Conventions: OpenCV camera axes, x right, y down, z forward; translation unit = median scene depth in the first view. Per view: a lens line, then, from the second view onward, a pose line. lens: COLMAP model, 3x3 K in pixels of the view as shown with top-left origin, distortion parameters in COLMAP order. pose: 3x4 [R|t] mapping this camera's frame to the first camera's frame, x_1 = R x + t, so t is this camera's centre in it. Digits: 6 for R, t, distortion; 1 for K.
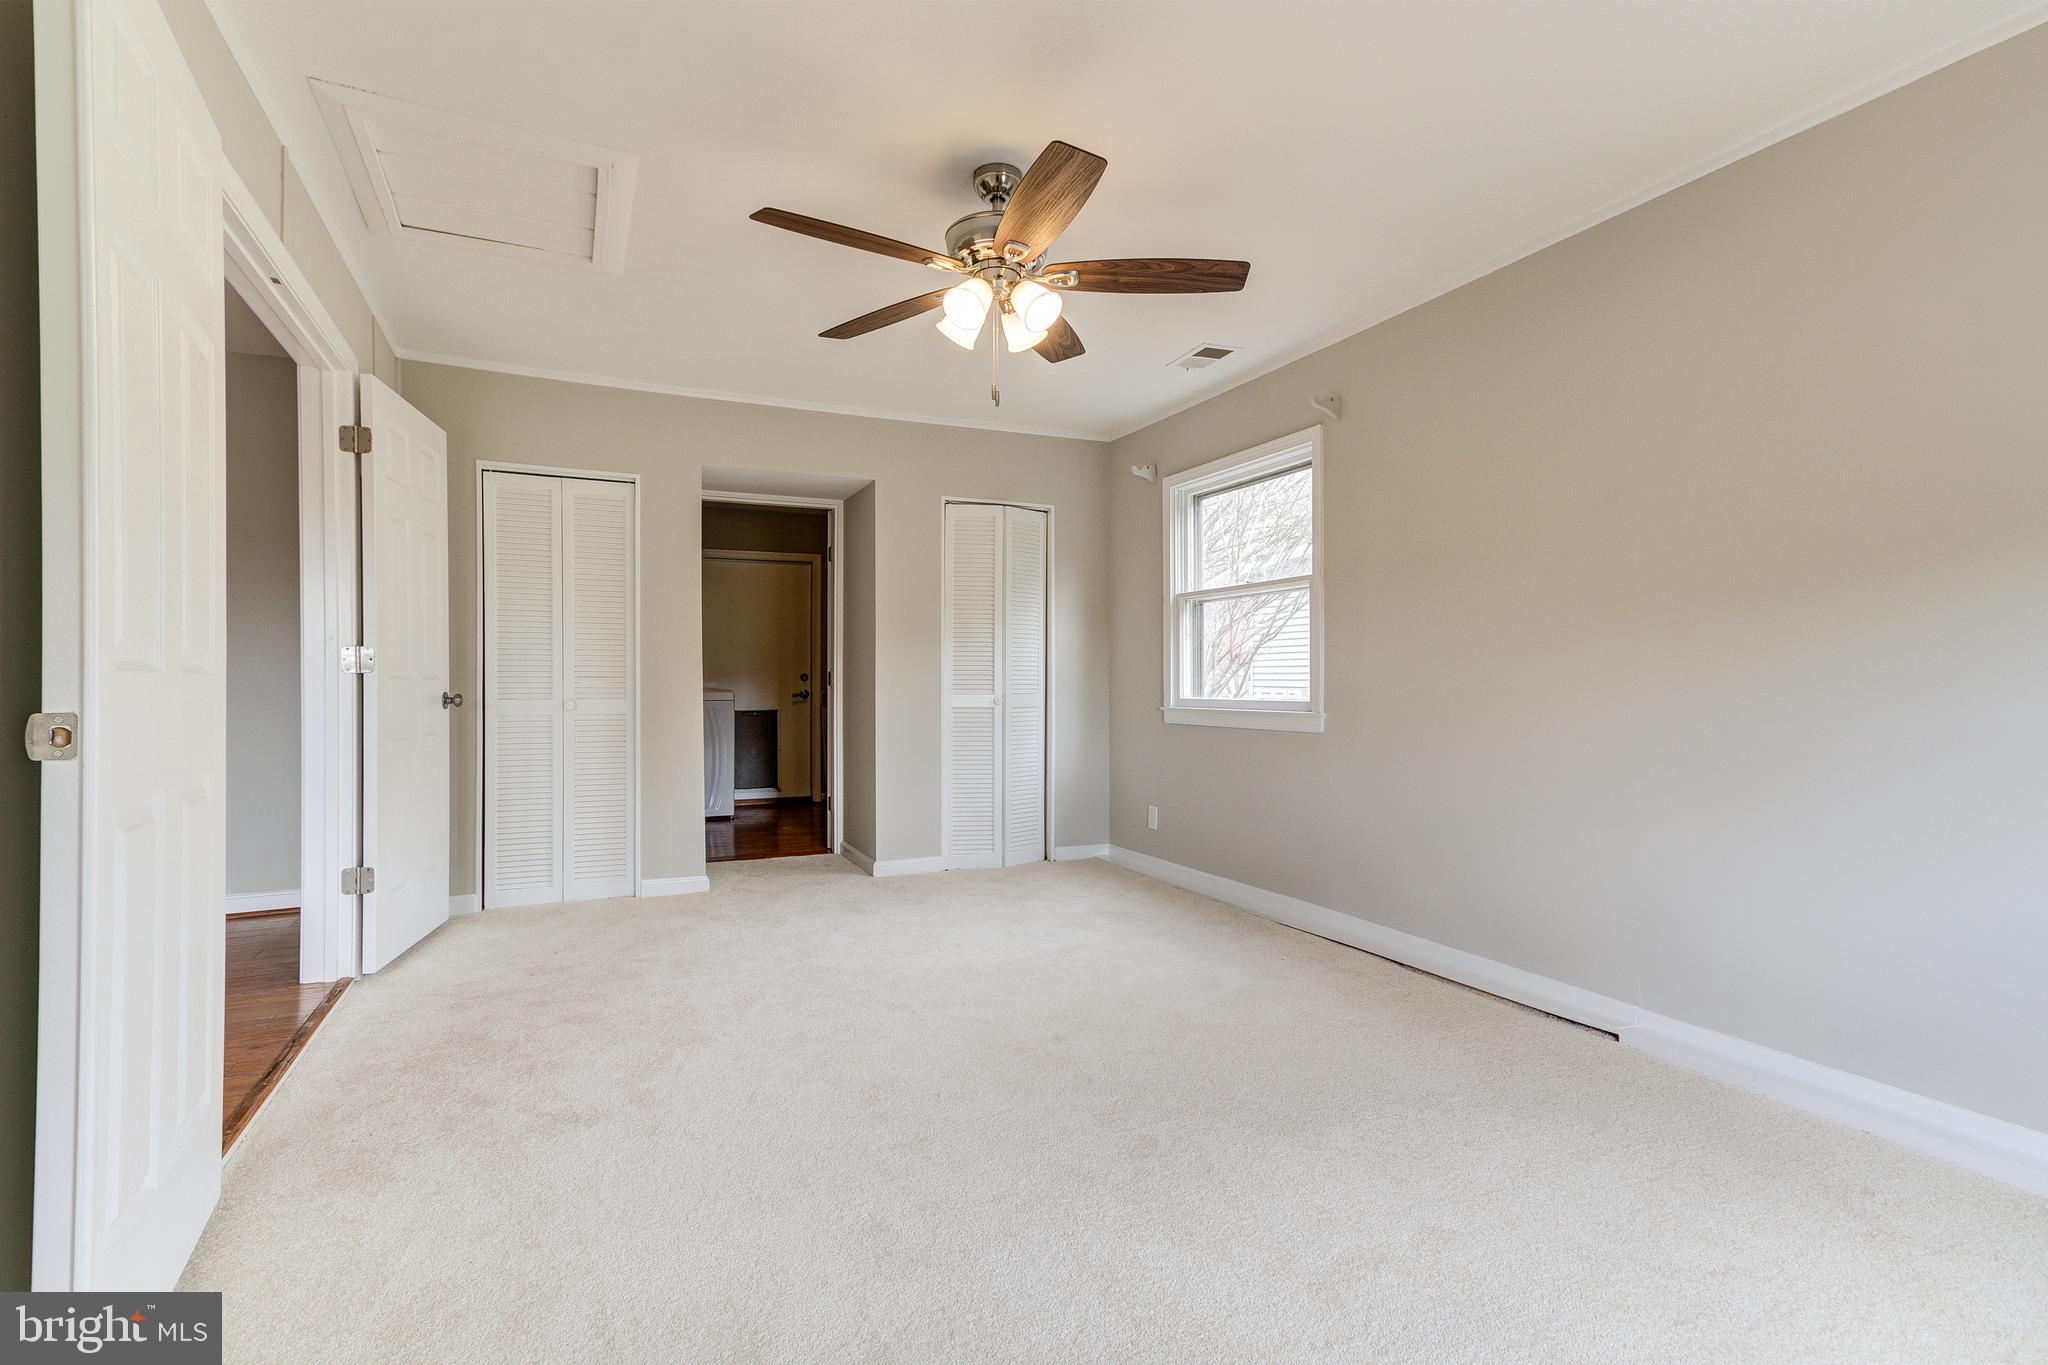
lens RADIAL K [[1005.5, 0, 1024.0], [0, 1005.5, 682.5], [0, 0, 1]] dist [0.002559, 0.000737]
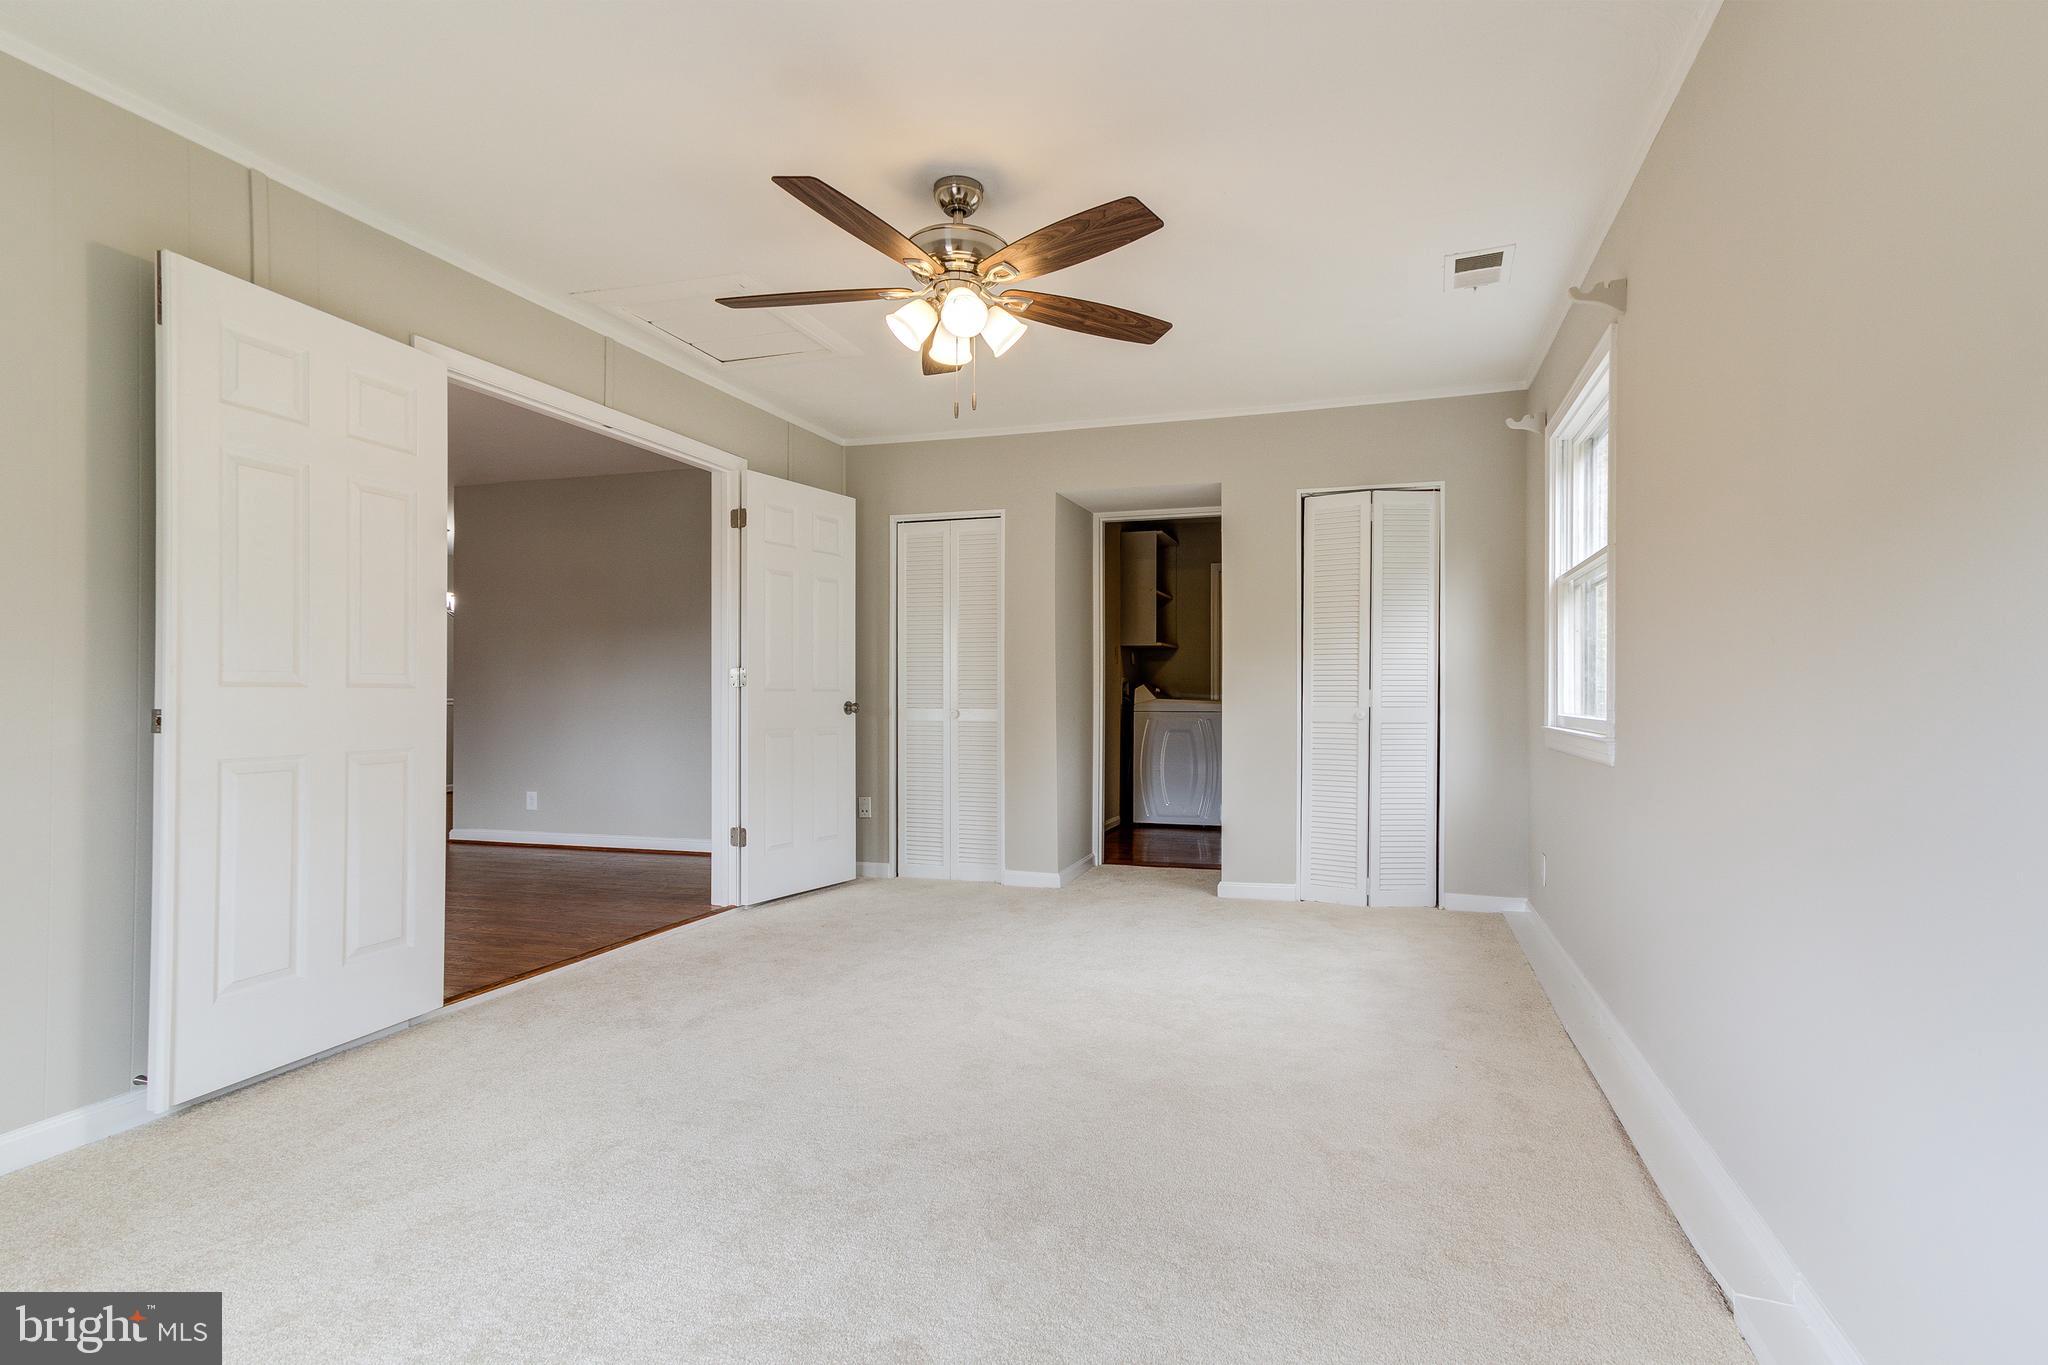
lens RADIAL K [[1025.7, 0, 1028.1], [0, 1025.7, 692.9], [0, 0, 1]] dist [-0.005373, -0.000191]
pose [[0.732114, -0.001236, -0.681181, 0.429639], [0.000200, 0.999999, -0.001601, 0.000568], [0.681182, 0.001036, 0.732114, 0.179103]]
